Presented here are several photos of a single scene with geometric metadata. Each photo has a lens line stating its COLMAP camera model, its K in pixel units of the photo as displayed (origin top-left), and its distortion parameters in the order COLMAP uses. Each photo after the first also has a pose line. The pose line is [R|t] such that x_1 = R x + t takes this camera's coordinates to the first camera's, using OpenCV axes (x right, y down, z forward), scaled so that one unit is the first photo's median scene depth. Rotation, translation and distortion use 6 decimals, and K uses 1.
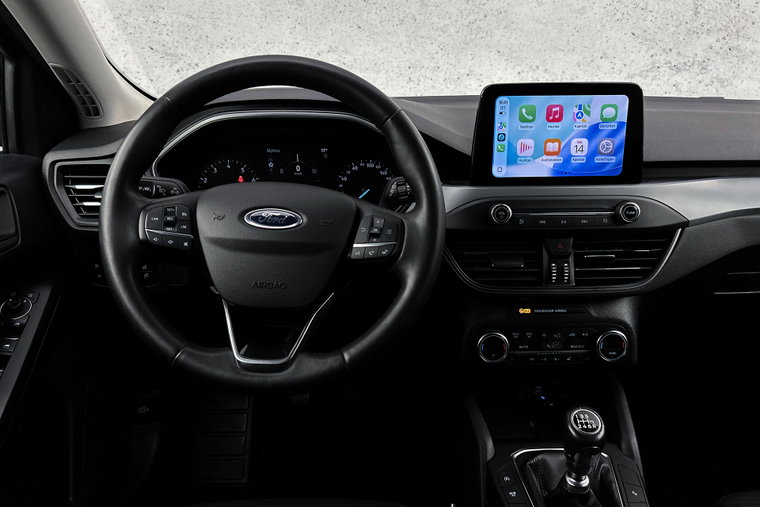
lens RADIAL K [[576.0, 0, 379.9], [0, 576.0, 260.9], [0, 0, 1]] dist [0.052557, -0.054549]
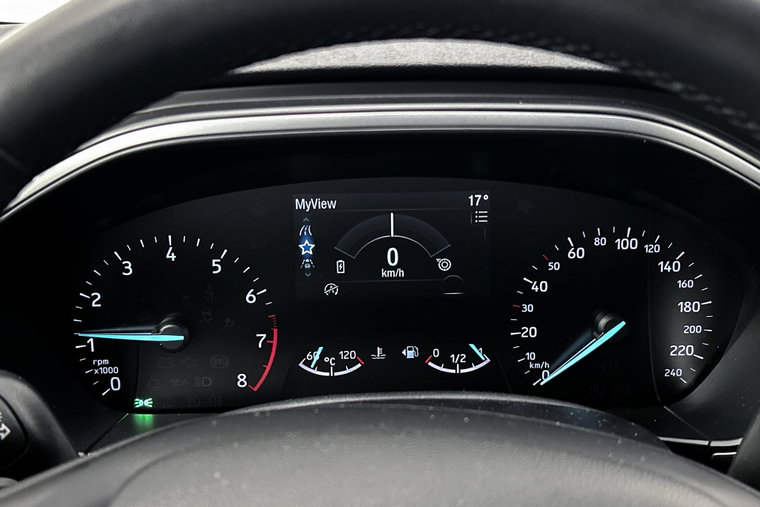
lens RADIAL K [[1089.7, 0, 381.4], [0, 1089.7, 254.2], [0, 0, 1]] dist [0.270196, 0.000000]
pose [[0.999513, -0.012268, -0.028687, -0.147088], [0.011513, 0.999587, -0.026323, -0.164685], [0.028998, 0.025980, 0.999242, 0.458873]]
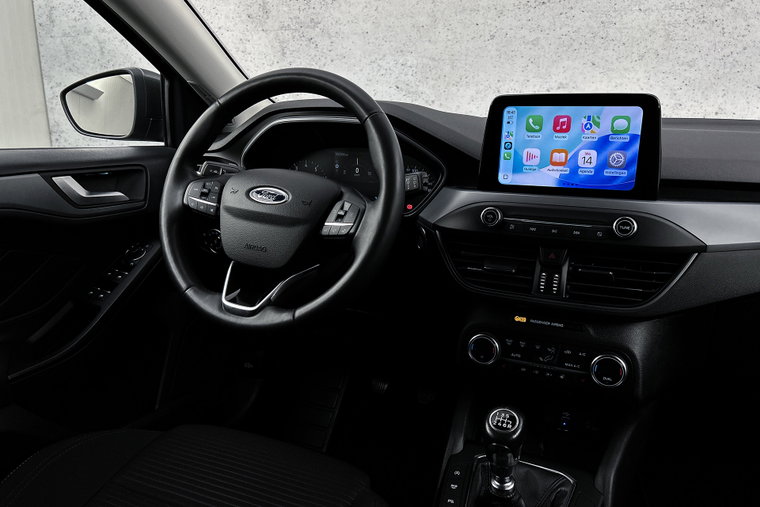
lens RADIAL K [[576.0, 0, 387.0], [0, 576.0, 257.6], [0, 0, 1]] dist [0.052557, -0.054549]
pose [[0.905400, 0.116415, -0.408287, 0.455569], [-0.145463, 0.988526, -0.040714, 0.058083], [0.398862, 0.096253, 0.911945, -0.012944]]
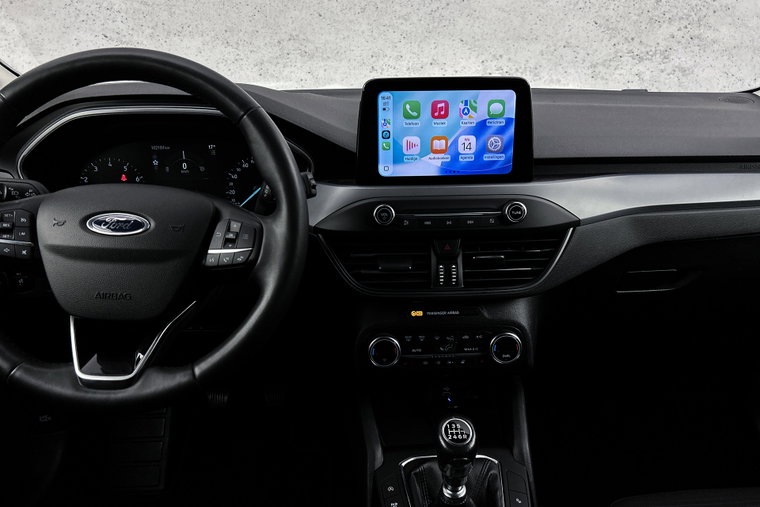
lens RADIAL K [[576.0, 0, 380.4], [0, 576.0, 259.7], [0, 0, 1]] dist [0.052557, -0.054549]
pose [[0.999476, -0.010352, 0.030679, 0.167579], [0.009832, 0.999806, 0.017045, -0.022059], [-0.030849, -0.016734, 0.999384, 0.039233]]
